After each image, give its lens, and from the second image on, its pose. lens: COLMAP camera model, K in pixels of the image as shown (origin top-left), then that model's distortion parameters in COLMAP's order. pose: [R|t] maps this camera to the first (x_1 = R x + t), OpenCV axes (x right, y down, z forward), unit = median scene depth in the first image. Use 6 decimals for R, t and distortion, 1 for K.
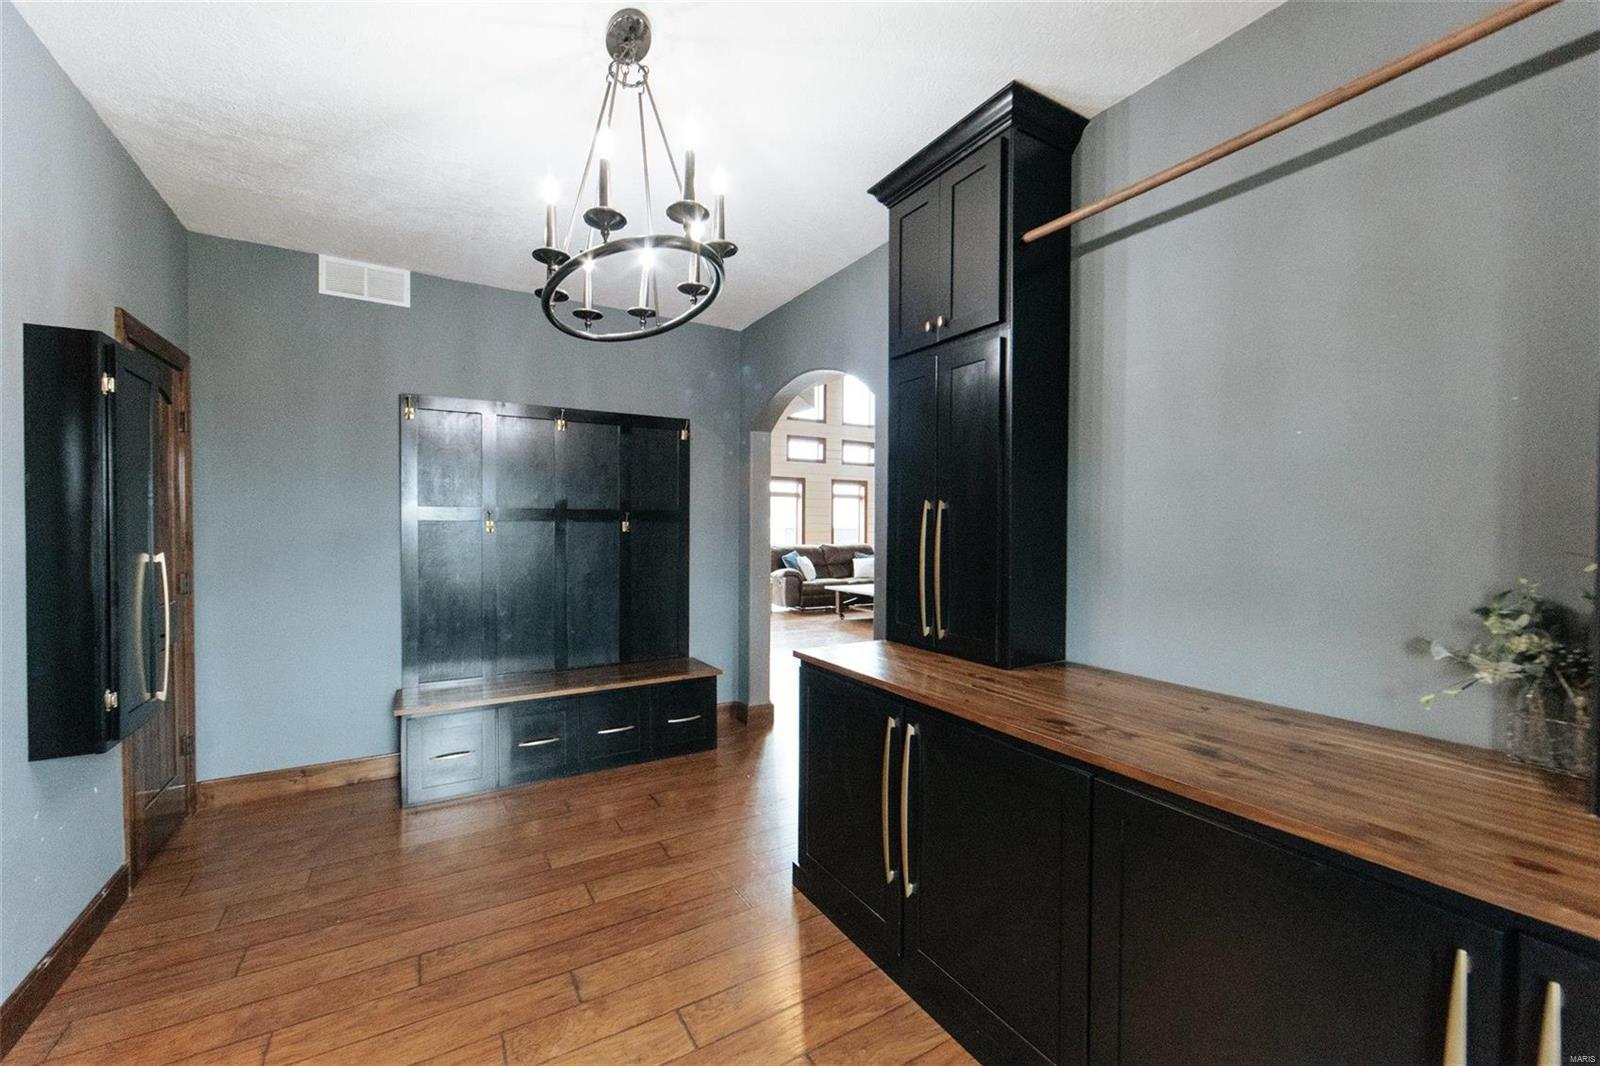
lens RADIAL K [[627.9, 0, 797.7], [0, 627.9, 537.0], [0, 0, 1]] dist [-0.003442, -0.000275]
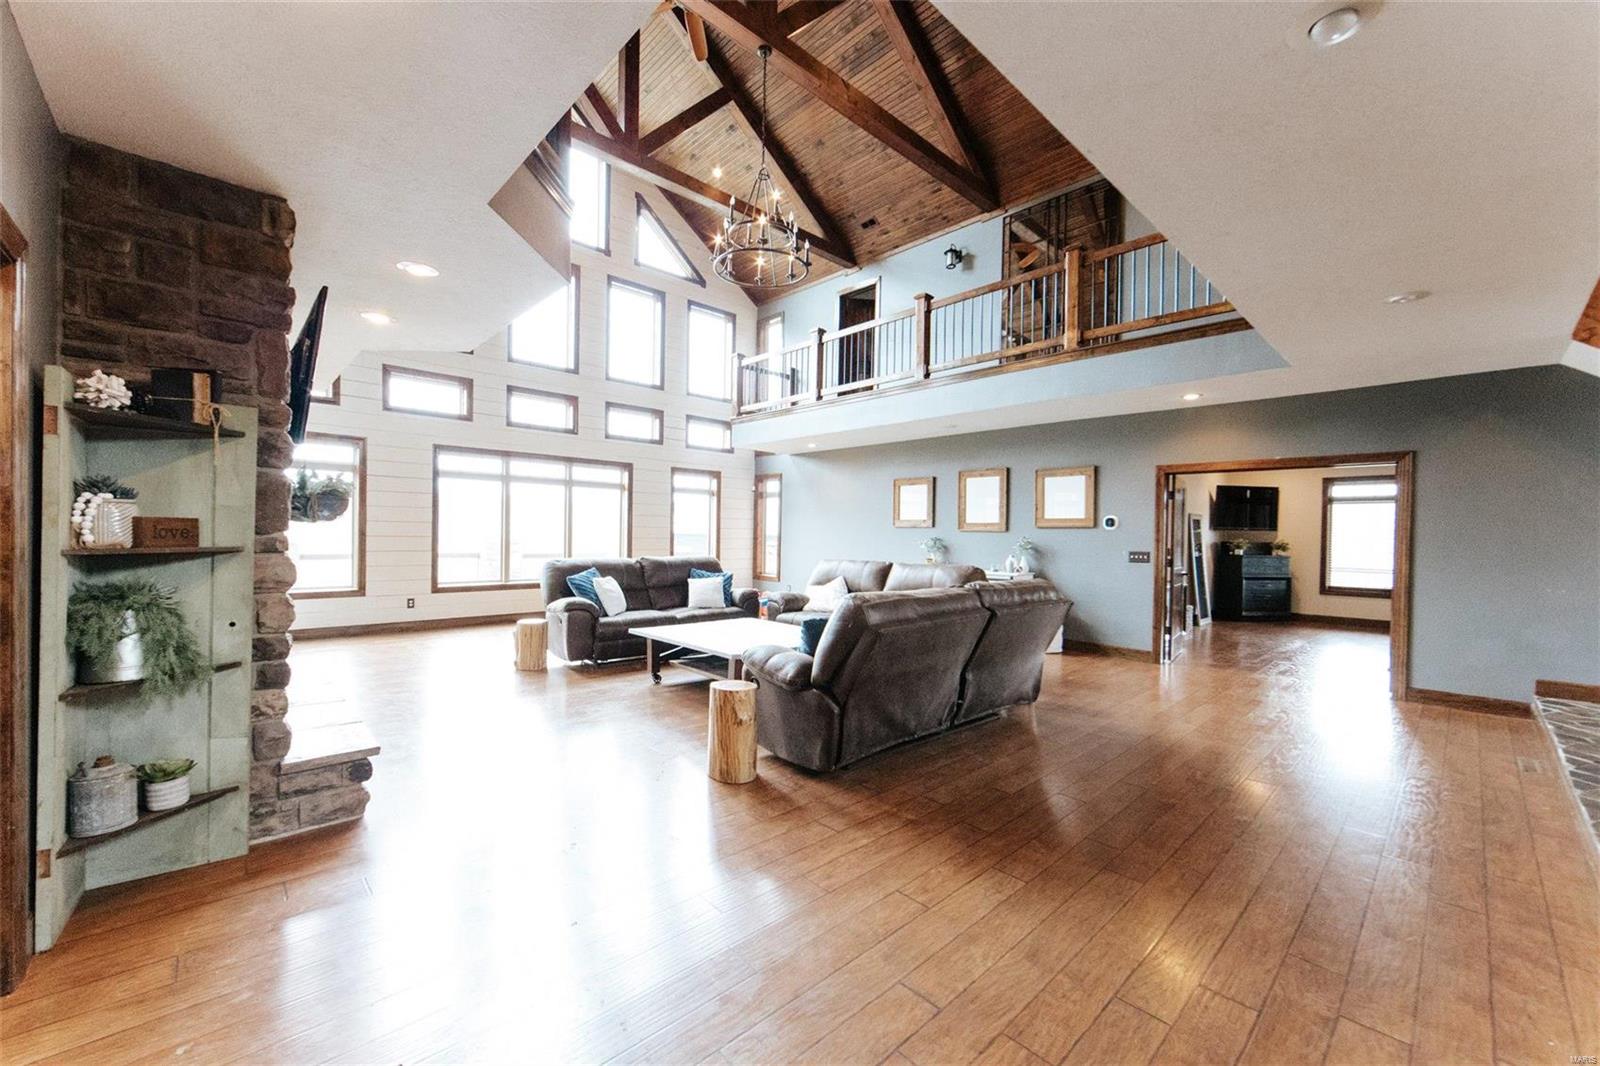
lens RADIAL K [[627.9, 0, 805.9], [0, 627.9, 539.2], [0, 0, 1]] dist [-0.003442, -0.000275]
pose [[0.977004, 0.013850, 0.212768, 0.067002], [-0.012976, 0.999901, -0.005503, -0.006193], [-0.212824, 0.002616, 0.977087, 0.307671]]
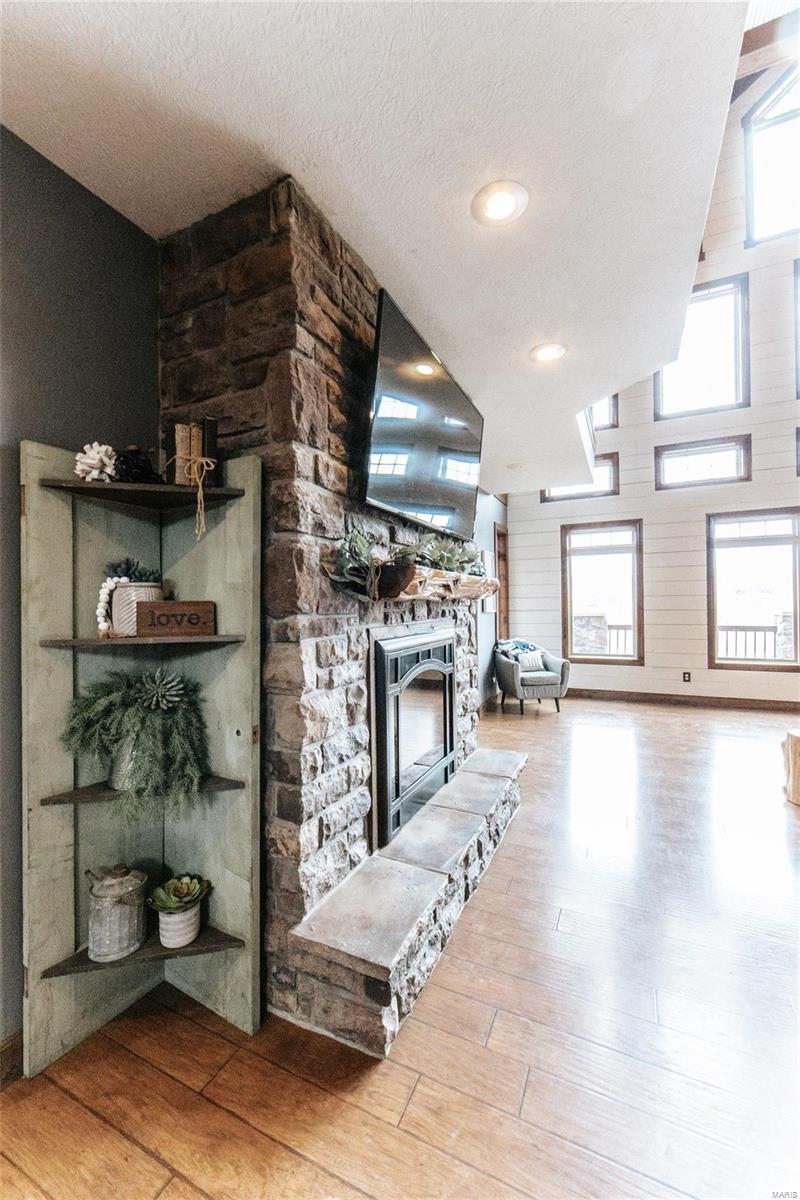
lens RADIAL K [[470.9, 0, 403.0], [0, 470.9, 603.5], [0, 0, 1]] dist [-0.003442, -0.000275]
pose [[0.545983, -0.009427, -0.837743, 0.052488], [0.001462, 0.999946, -0.010300, -0.009641], [0.837795, 0.004399, 0.545967, 0.532593]]
